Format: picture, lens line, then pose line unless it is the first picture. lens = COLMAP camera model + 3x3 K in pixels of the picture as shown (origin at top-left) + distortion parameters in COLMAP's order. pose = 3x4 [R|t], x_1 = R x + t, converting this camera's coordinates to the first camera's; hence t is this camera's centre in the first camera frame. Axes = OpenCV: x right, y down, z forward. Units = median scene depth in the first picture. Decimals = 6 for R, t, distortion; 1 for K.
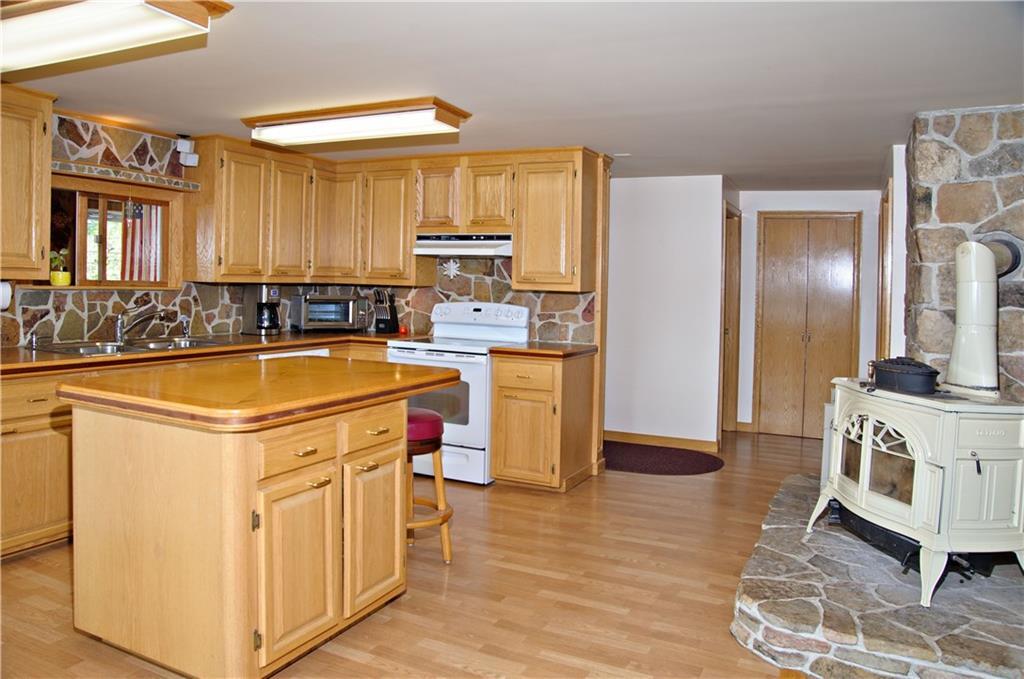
lens RADIAL K [[715.3, 0, 514.4], [0, 715.3, 311.3], [0, 0, 1]] dist [-0.124652, 0.075842]
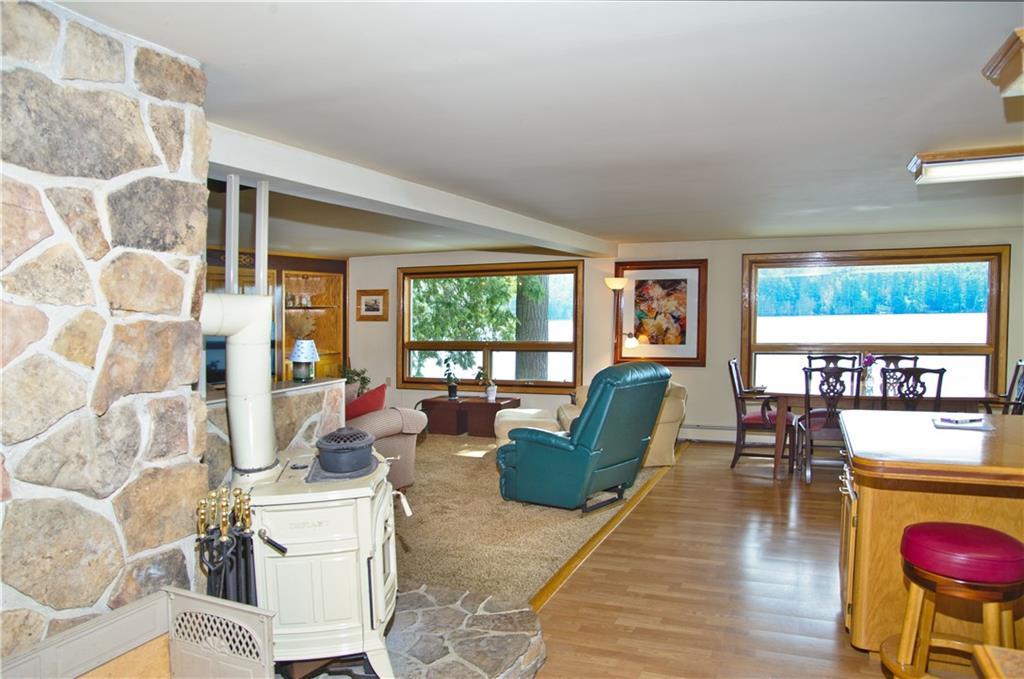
lens RADIAL K [[709.5, 0, 512.0], [0, 709.5, 339.5], [0, 0, 1]] dist [-0.091791, -0.000298]
pose [[-0.998063, -0.012066, -0.061024, 0.435114], [-0.016441, 0.997290, 0.071717, -0.124753], [0.059994, 0.072581, -0.995556, 2.043892]]
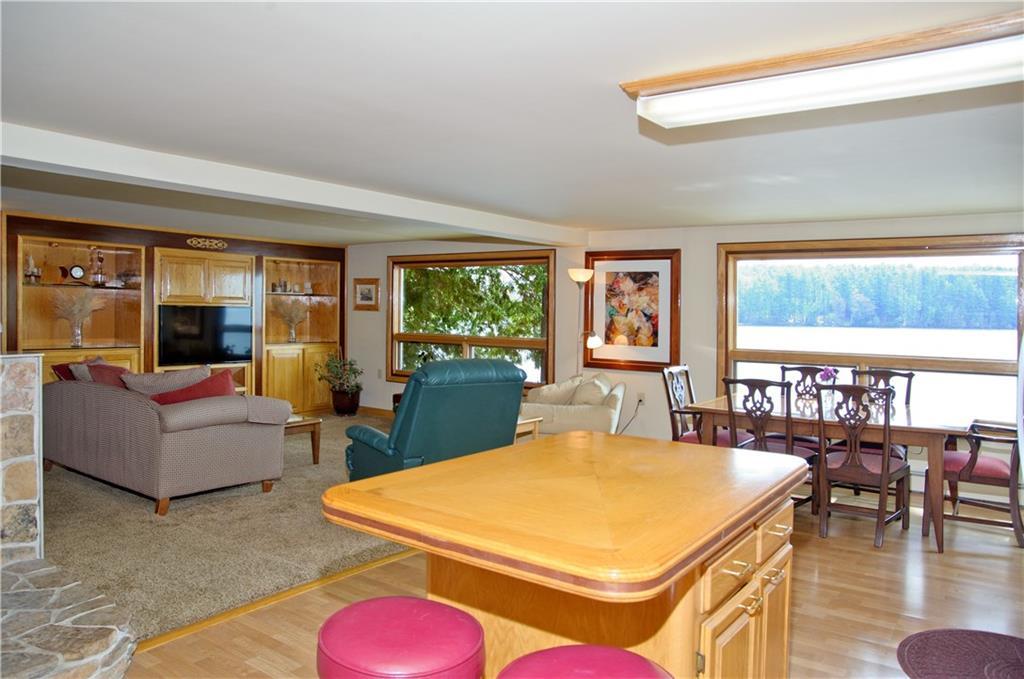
lens RADIAL K [[715.3, 0, 514.4], [0, 715.3, 311.3], [0, 0, 1]] dist [-0.124652, 0.075842]
pose [[-0.984550, -0.047520, 0.168534, -0.362611], [-0.041749, 0.998420, 0.037623, -0.109327], [-0.170056, 0.030006, -0.984977, 1.780795]]
